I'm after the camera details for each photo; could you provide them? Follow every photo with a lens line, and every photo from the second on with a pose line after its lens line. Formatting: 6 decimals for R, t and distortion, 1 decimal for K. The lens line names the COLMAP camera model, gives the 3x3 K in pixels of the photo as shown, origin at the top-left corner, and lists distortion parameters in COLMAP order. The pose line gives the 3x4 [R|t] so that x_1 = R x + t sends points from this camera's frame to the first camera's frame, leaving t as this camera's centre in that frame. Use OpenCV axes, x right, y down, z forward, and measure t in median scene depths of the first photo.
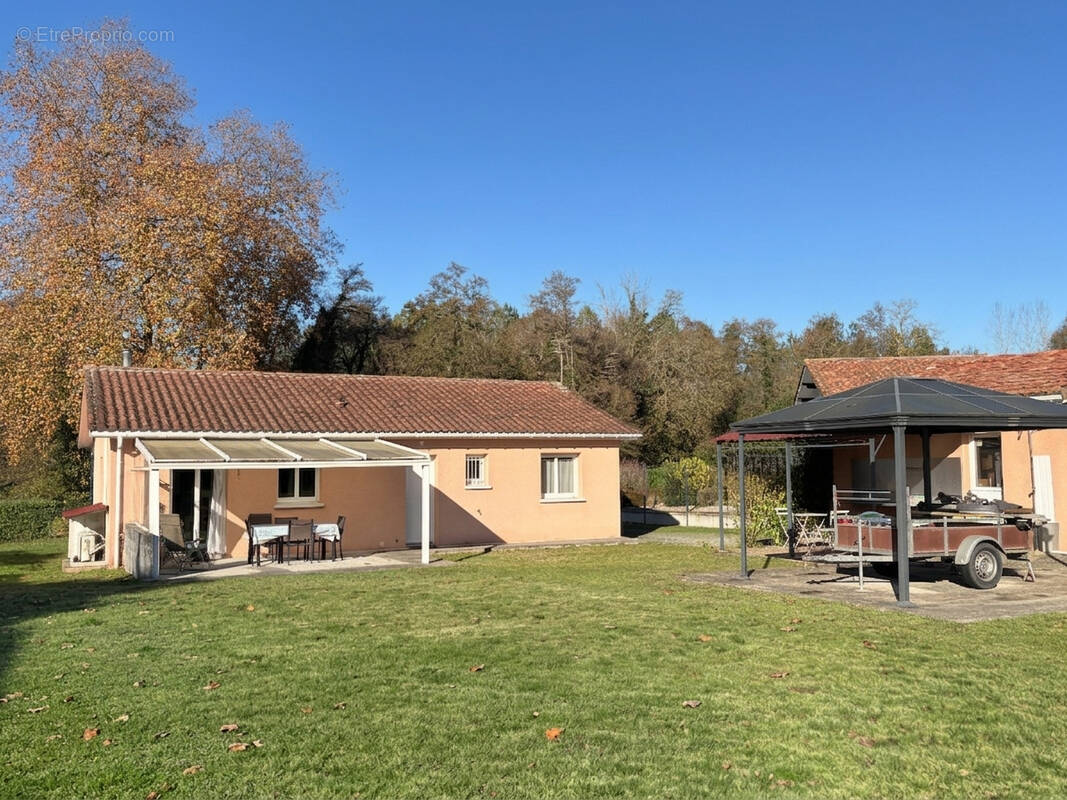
lens RADIAL K [[812.8, 0, 532.6], [0, 812.8, 401.0], [0, 0, 1]] dist [-0.007583, -0.003319]
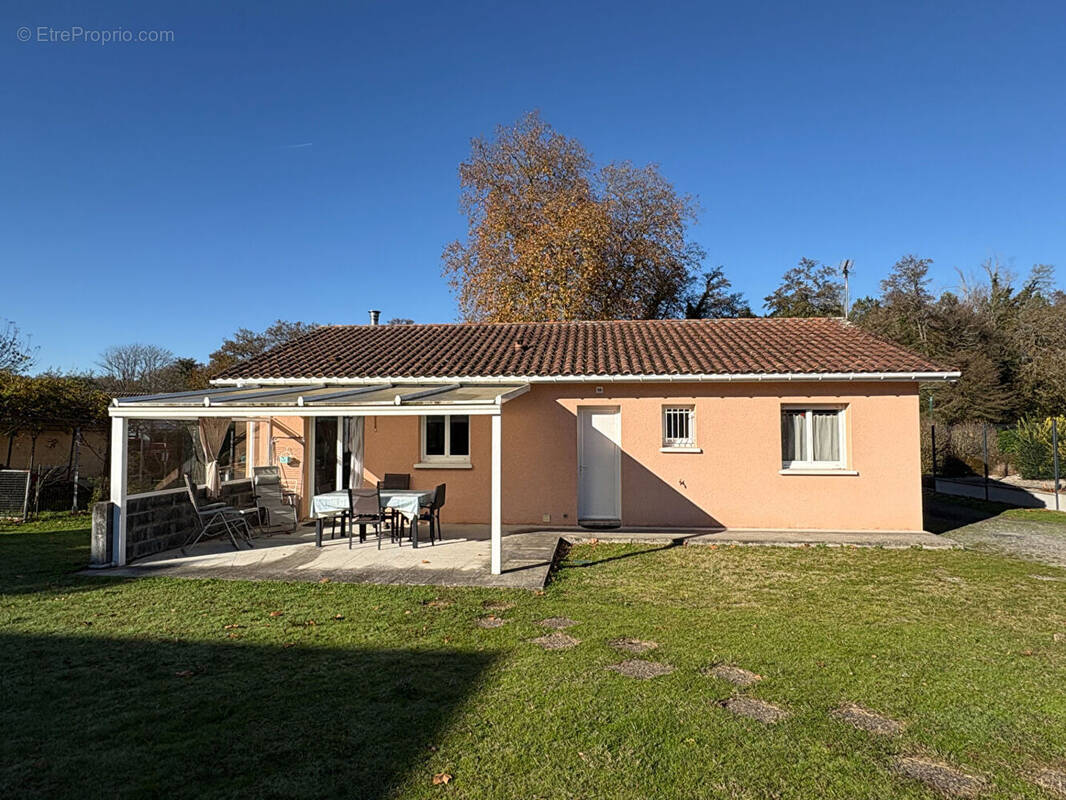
lens RADIAL K [[589.6, 0, 535.5], [0, 589.6, 399.6], [0, 0, 1]] dist [-0.009150, -0.001348]
pose [[0.855382, -0.013766, -0.517815, 0.088731], [0.030895, 0.999223, 0.024471, 0.040941], [0.517076, -0.036930, 0.855143, 0.447967]]
